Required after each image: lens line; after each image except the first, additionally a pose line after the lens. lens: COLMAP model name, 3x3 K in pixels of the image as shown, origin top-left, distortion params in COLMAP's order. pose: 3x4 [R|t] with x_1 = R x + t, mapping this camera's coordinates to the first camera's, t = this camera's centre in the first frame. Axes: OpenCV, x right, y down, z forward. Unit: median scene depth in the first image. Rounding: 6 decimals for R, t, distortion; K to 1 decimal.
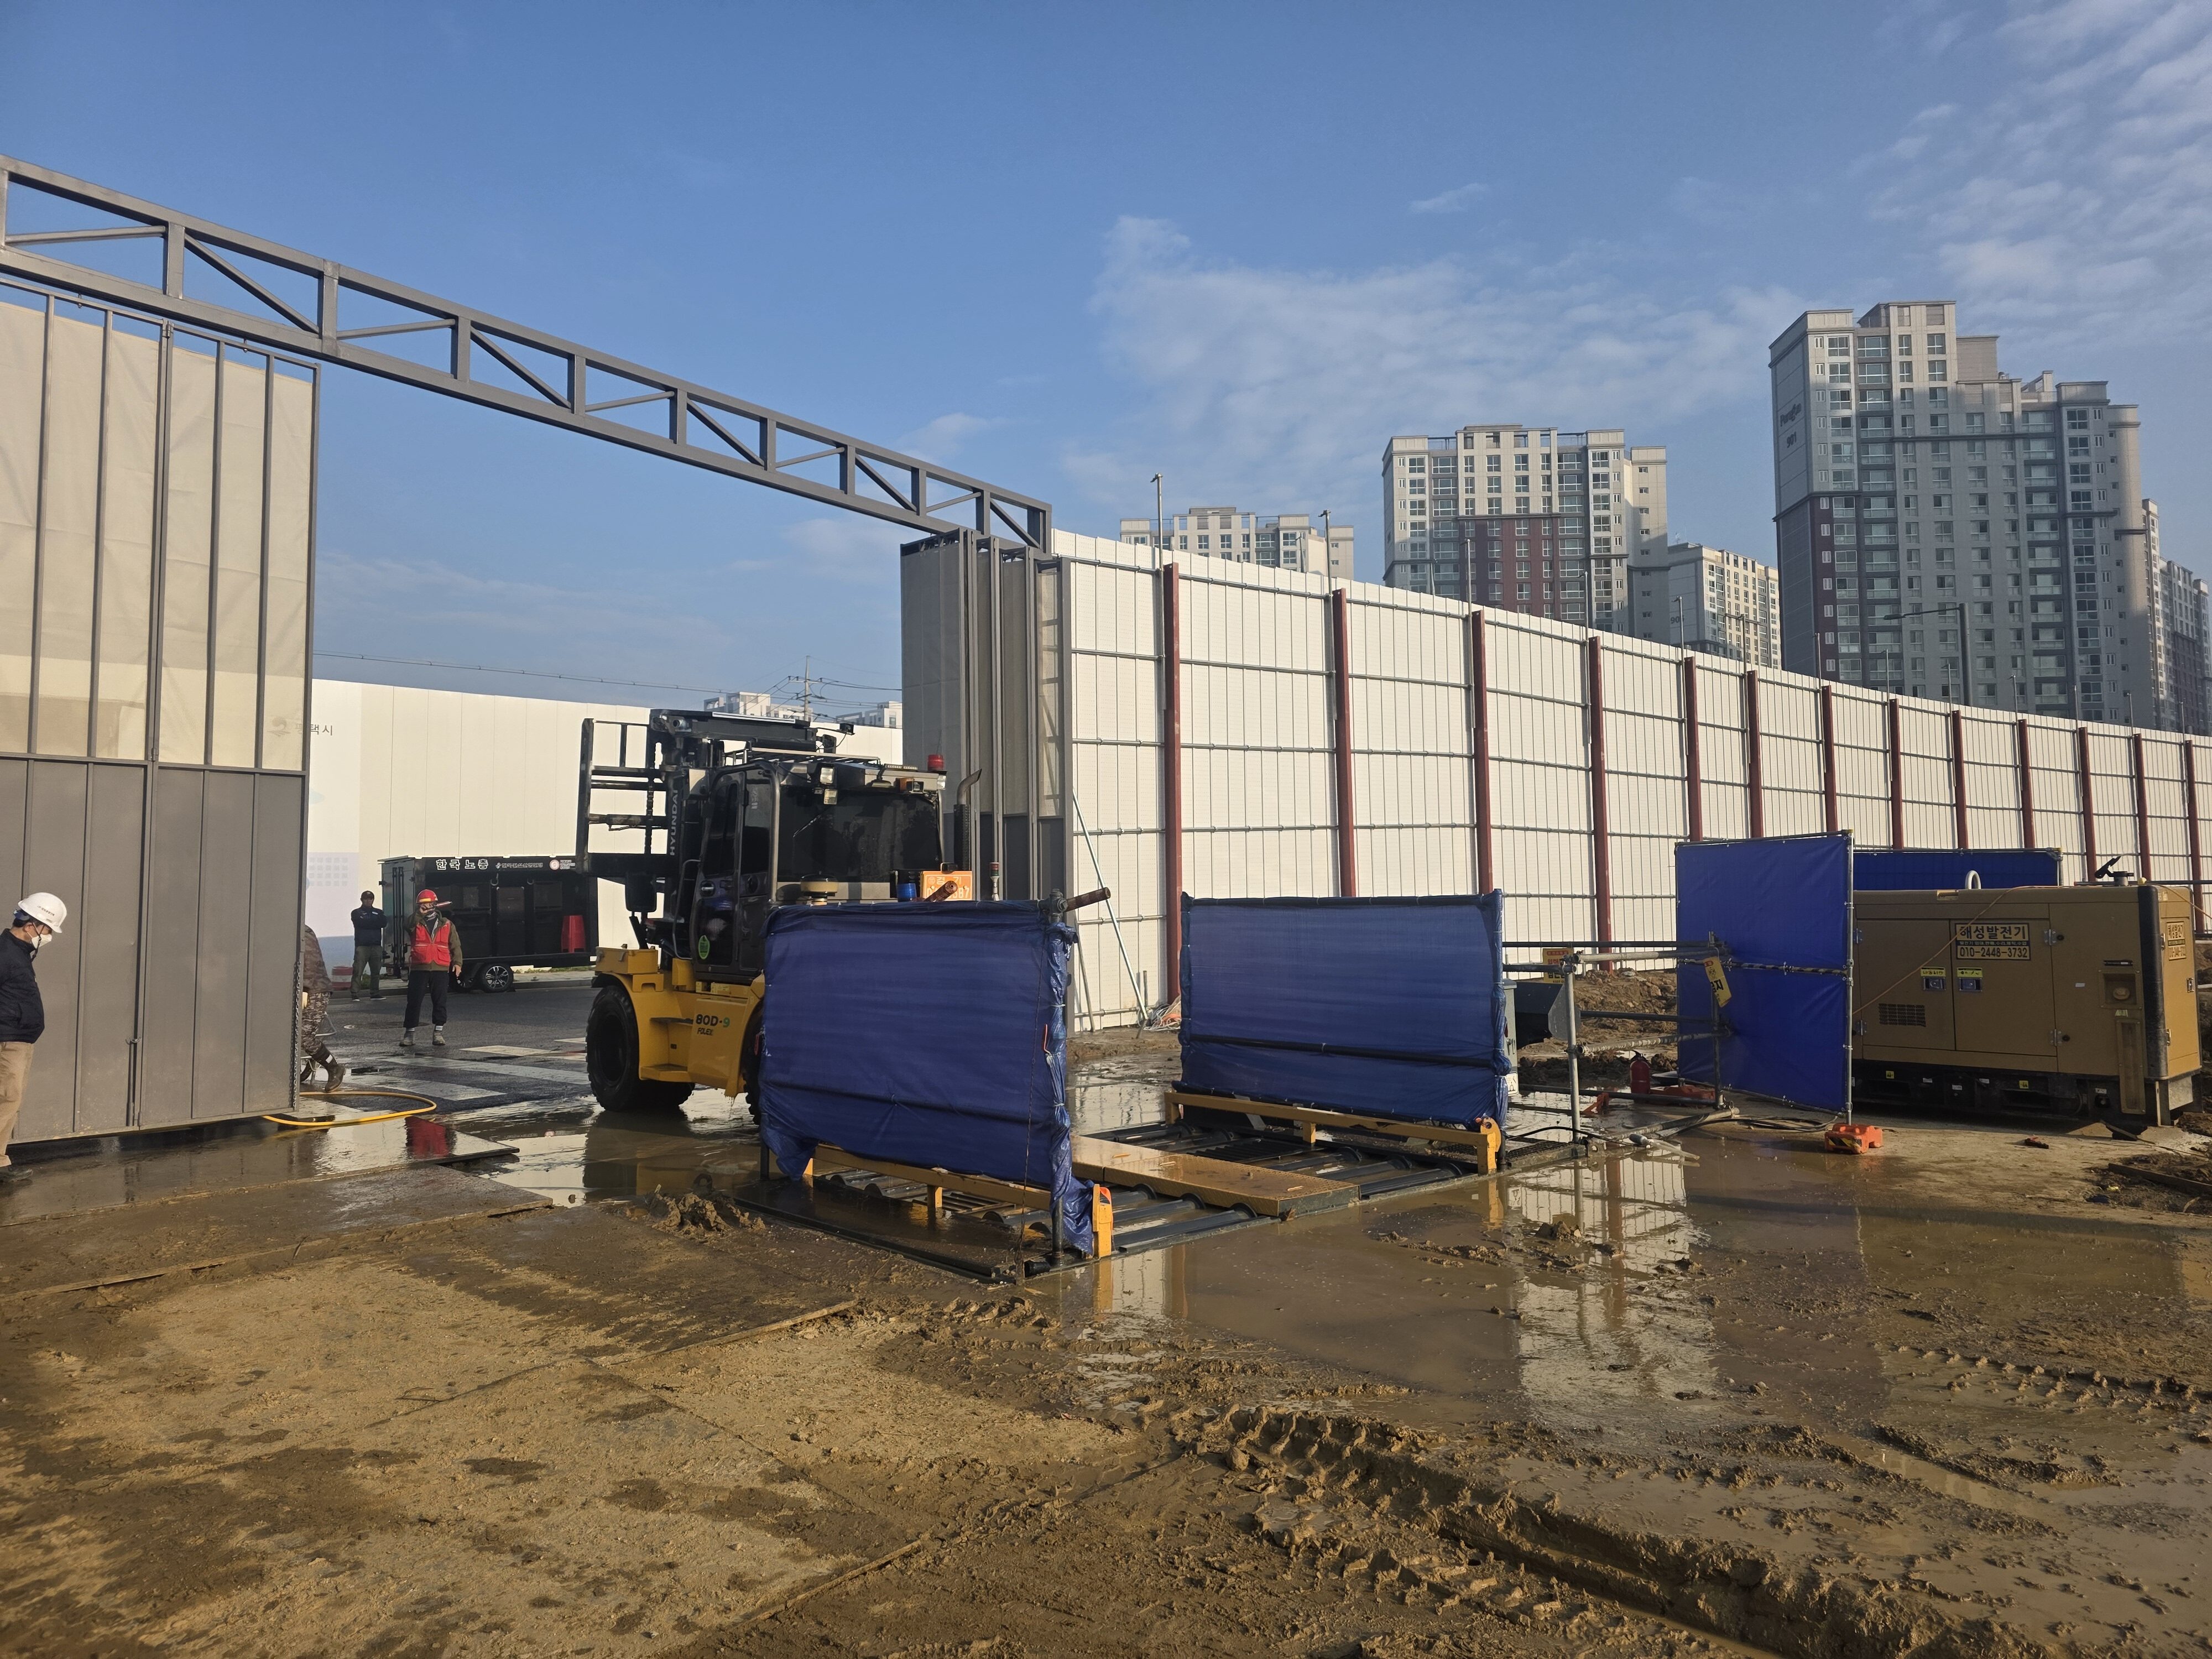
lens RADIAL K [[1481.2, 0, 1126.0], [0, 1481.2, 807.8], [0, 0, 1]] dist [0.075471, -0.074010]
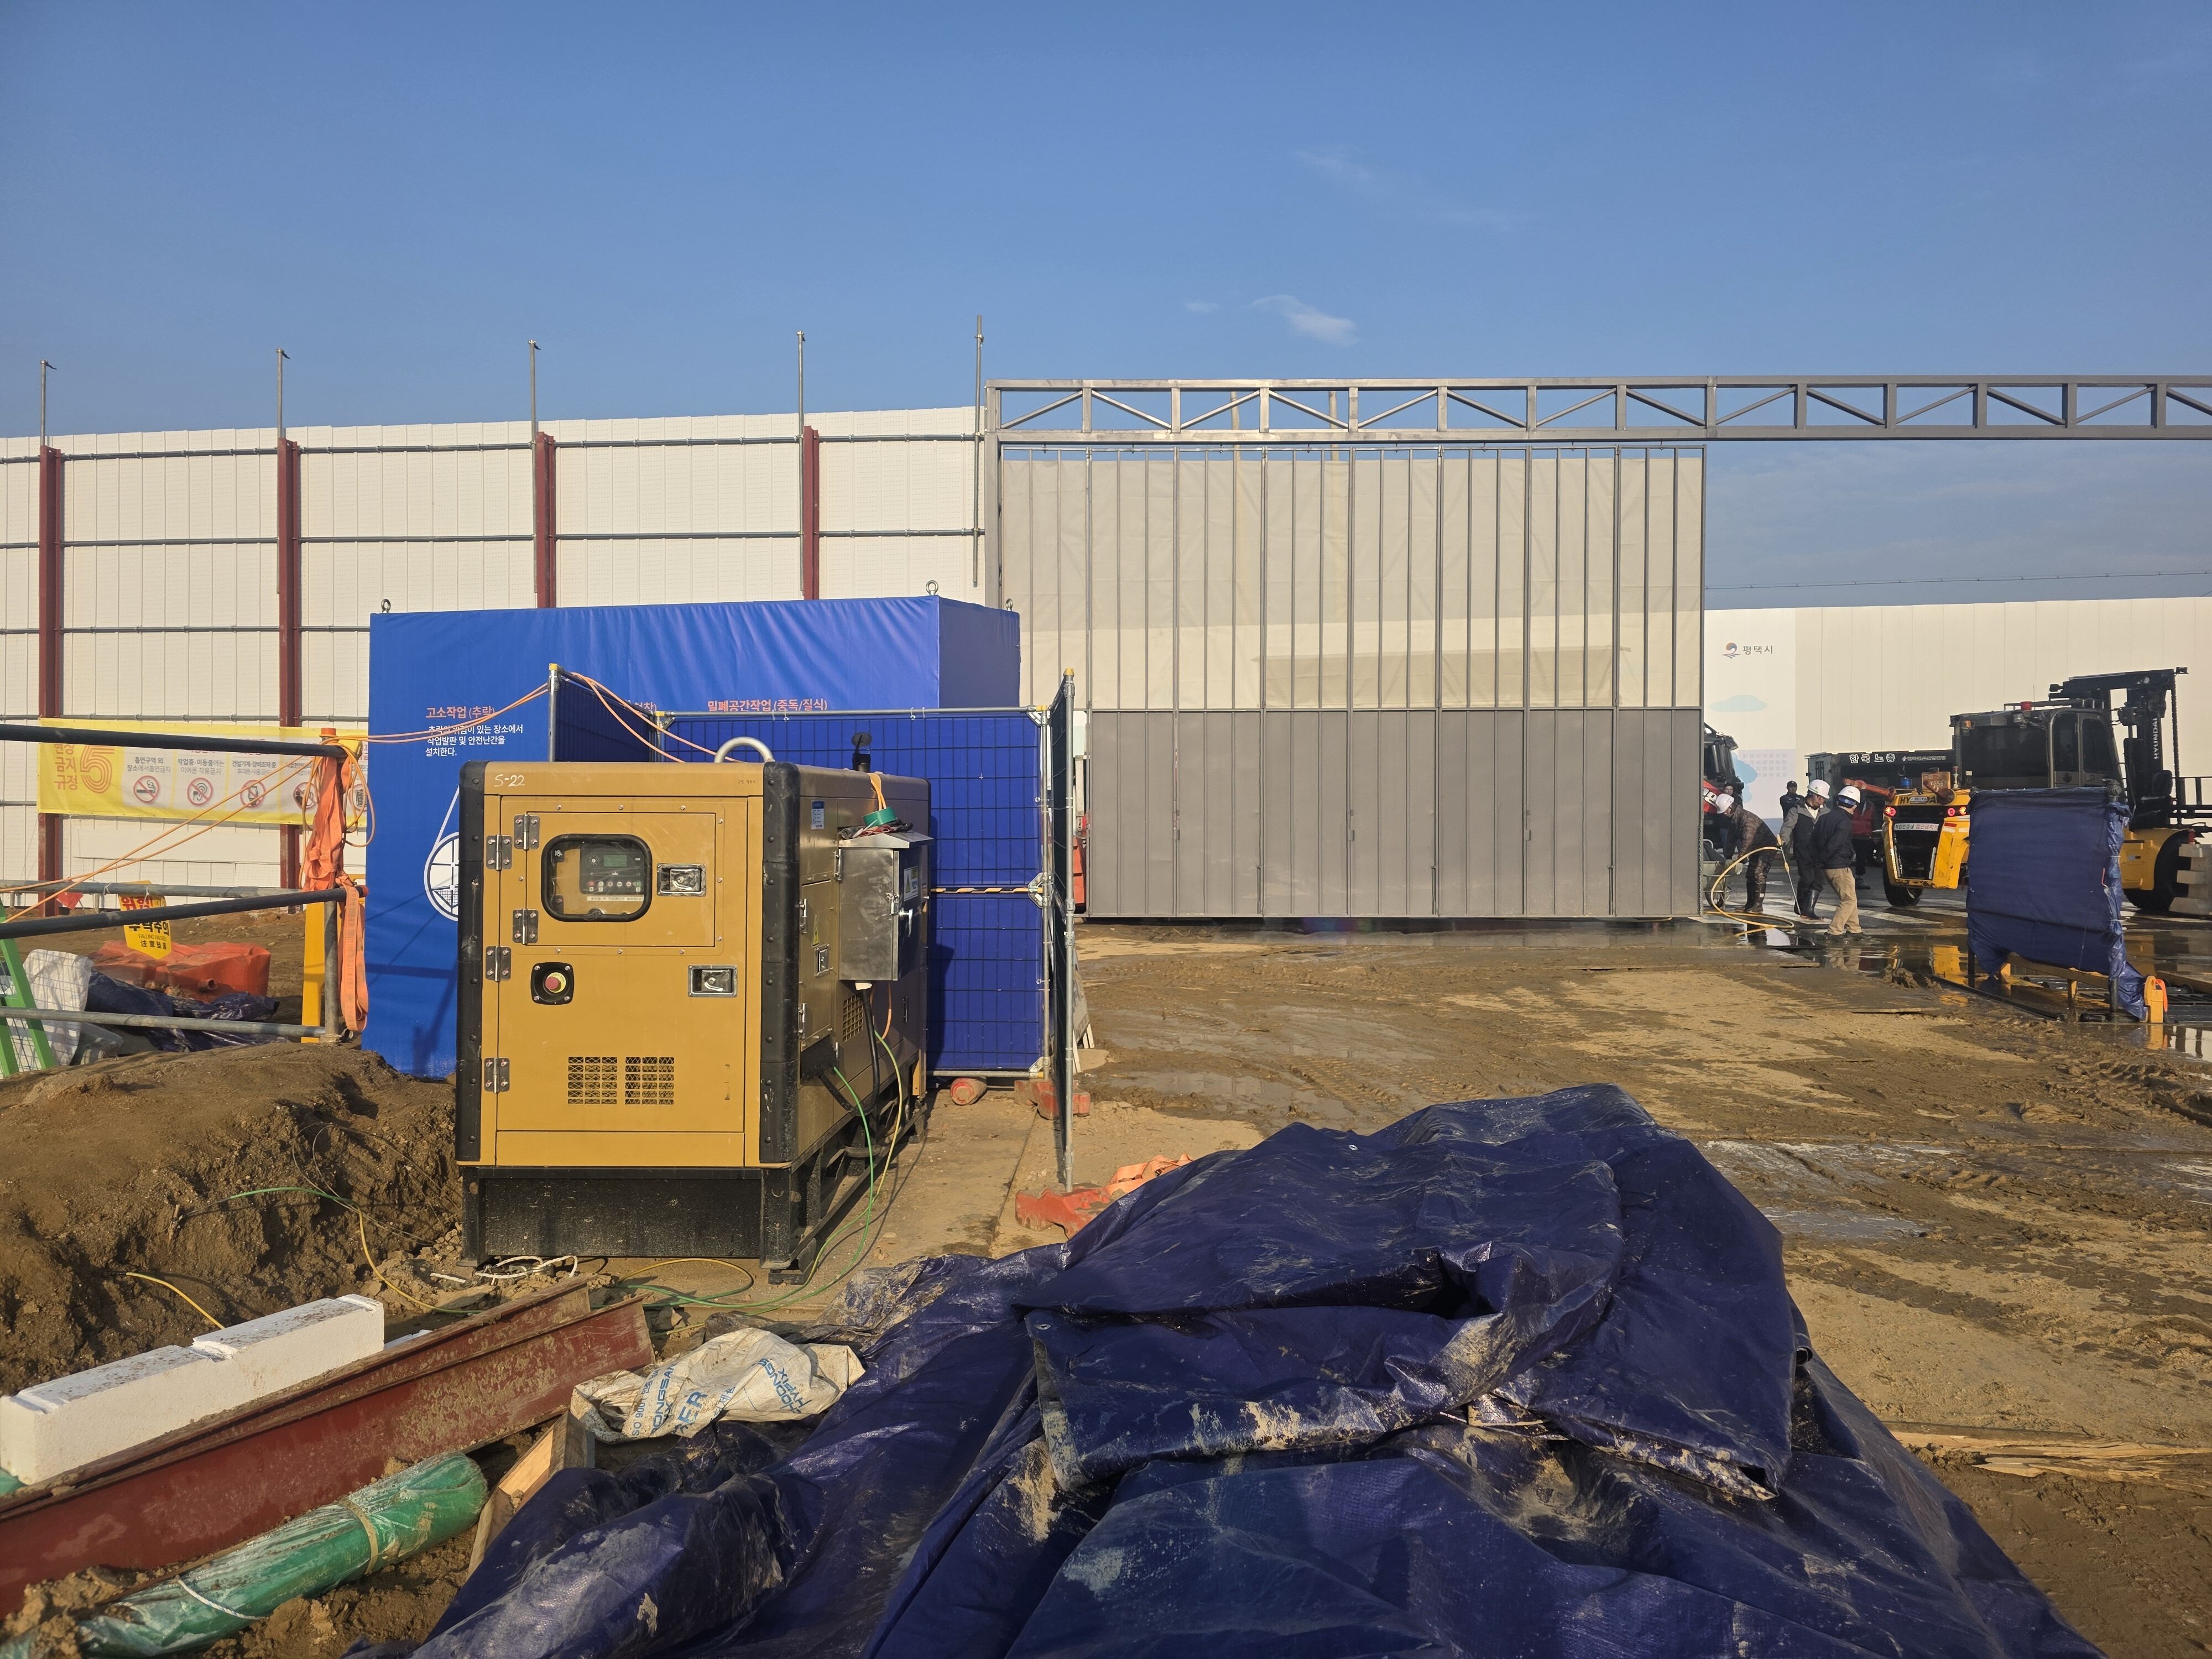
lens RADIAL K [[1481.2, 0, 1126.0], [0, 1481.2, 807.8], [0, 0, 1]] dist [0.075471, -0.074010]
pose [[0.605788, 0.010693, -0.795554, 0.214226], [0.047716, 0.997622, 0.049743, -0.015367], [0.794194, -0.068095, 0.603837, -0.276982]]
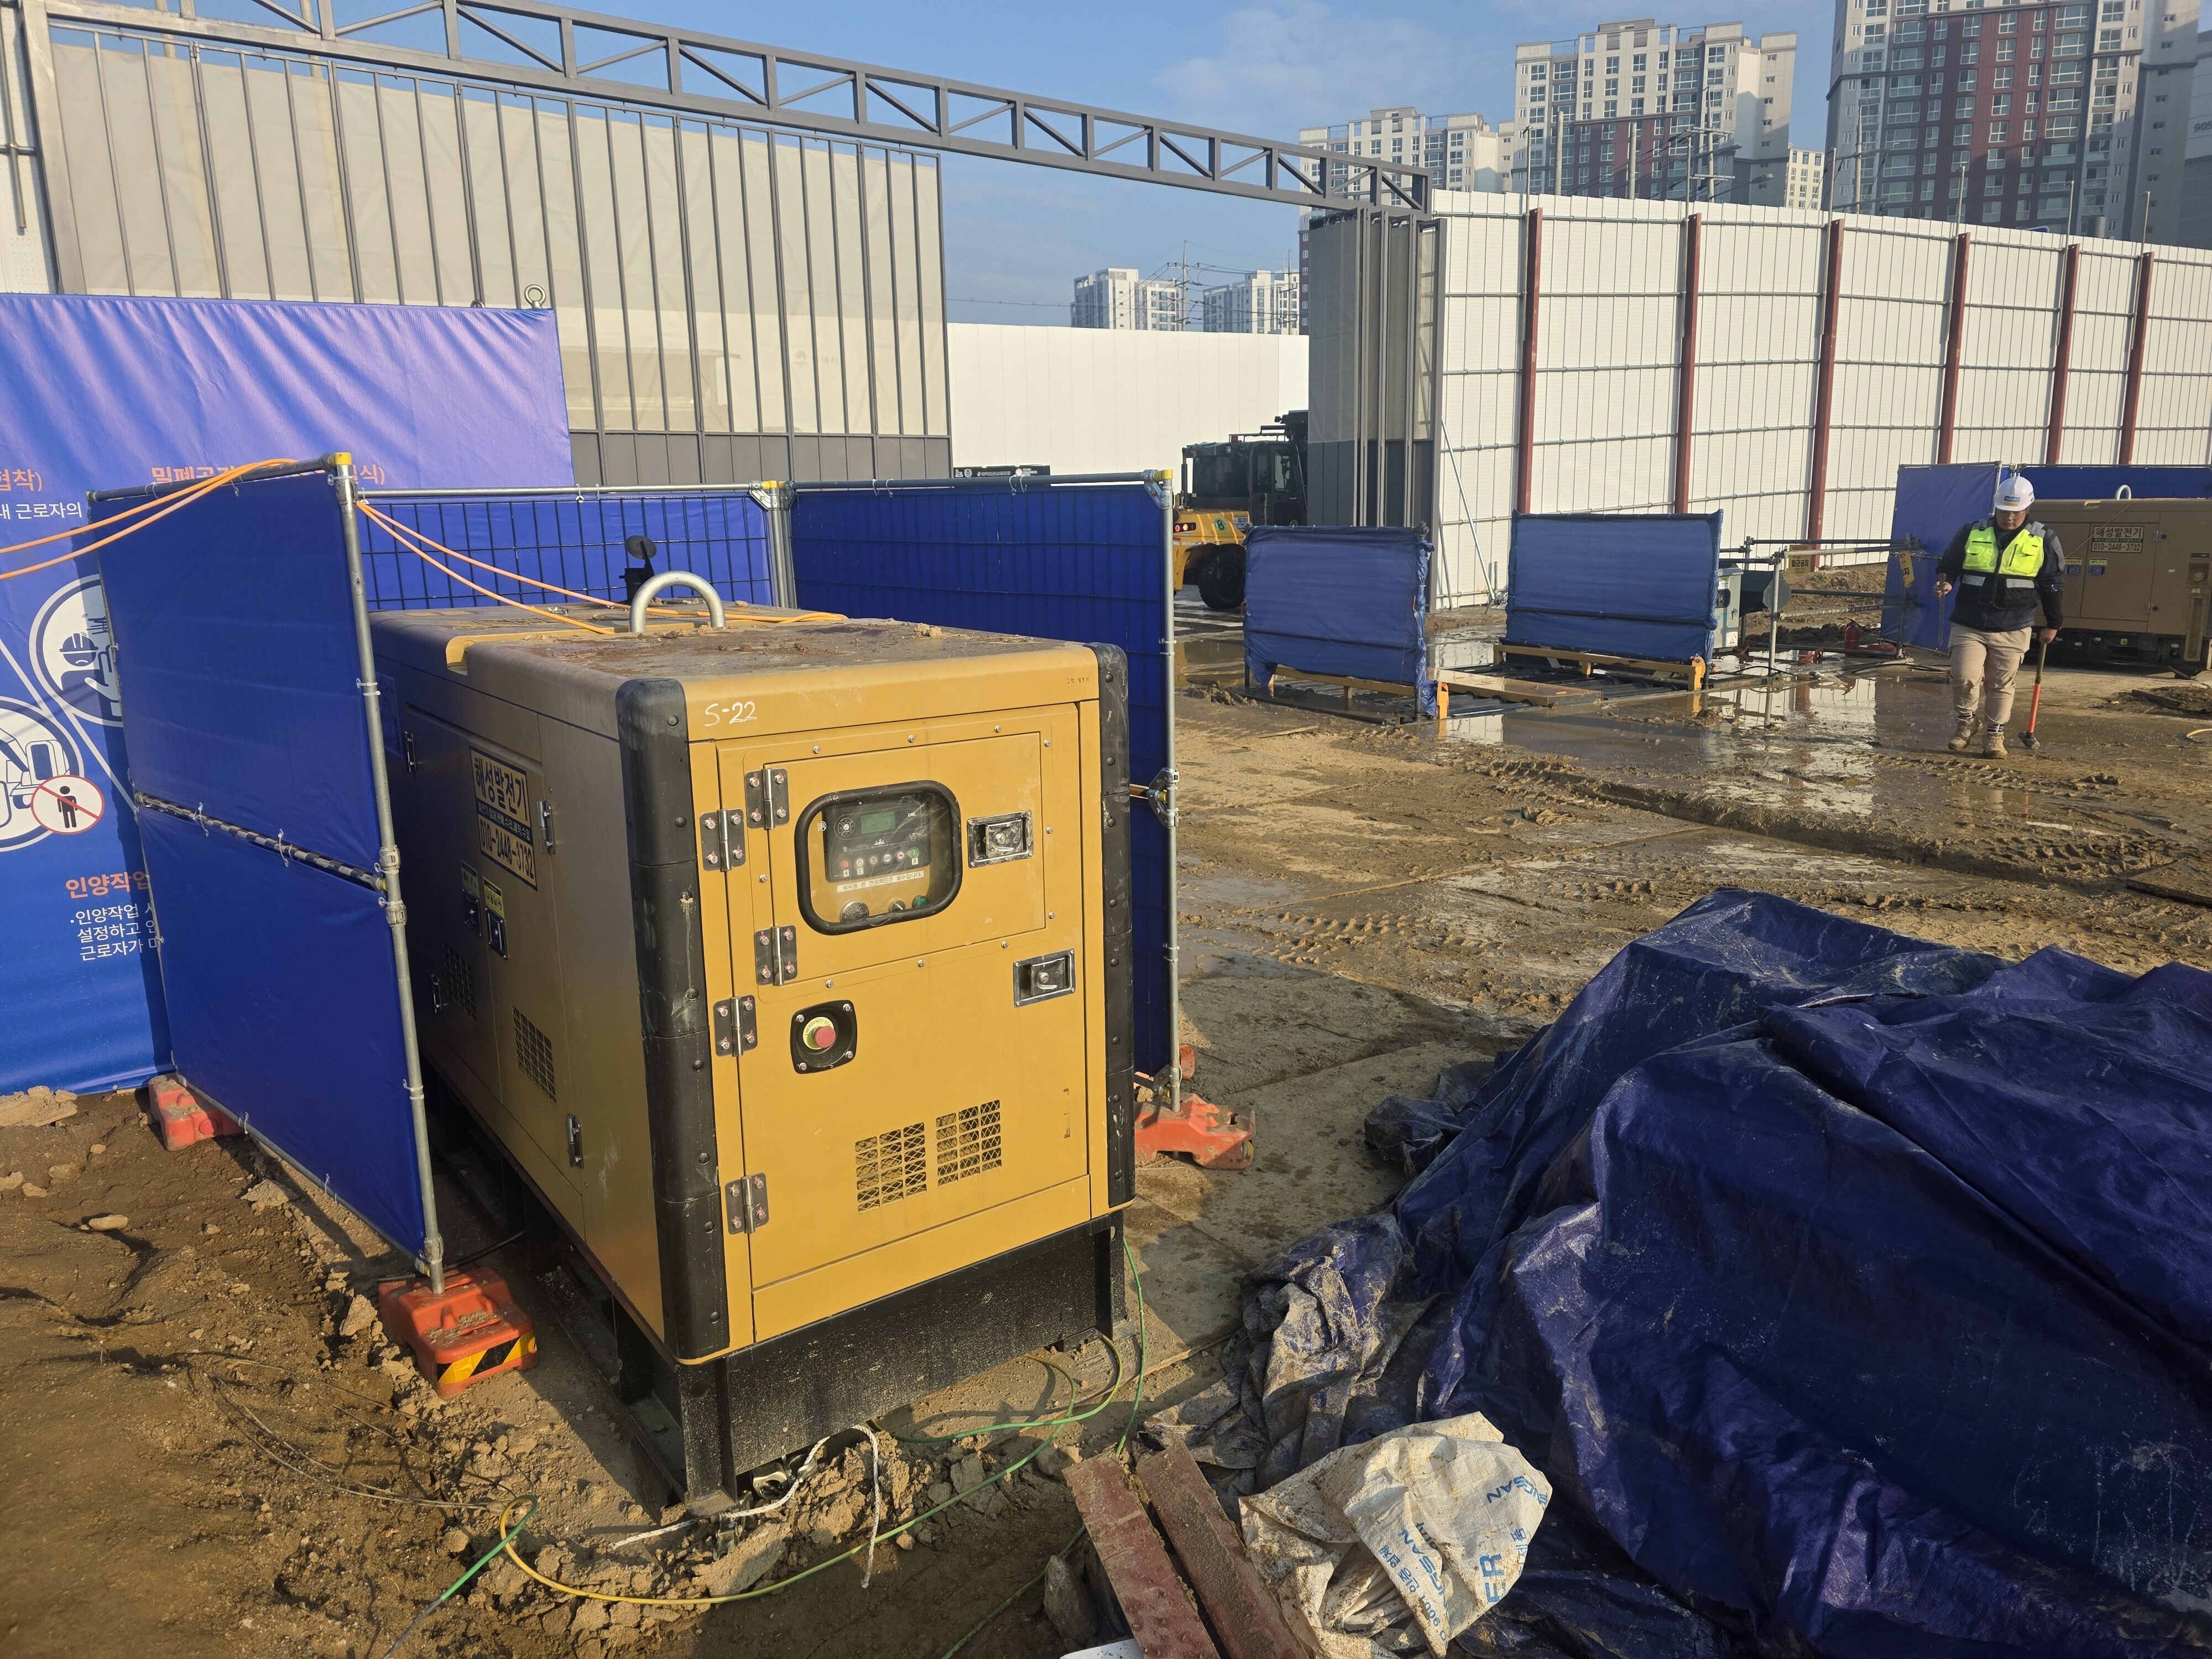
lens RADIAL K [[1481.2, 0, 1126.0], [0, 1481.2, 807.8], [0, 0, 1]] dist [0.075471, -0.074010]
pose [[0.970724, 0.041312, -0.236620, 0.017369], [0.024970, 0.962406, 0.270466, -0.041024], [0.238898, -0.268456, 0.933198, -0.332357]]
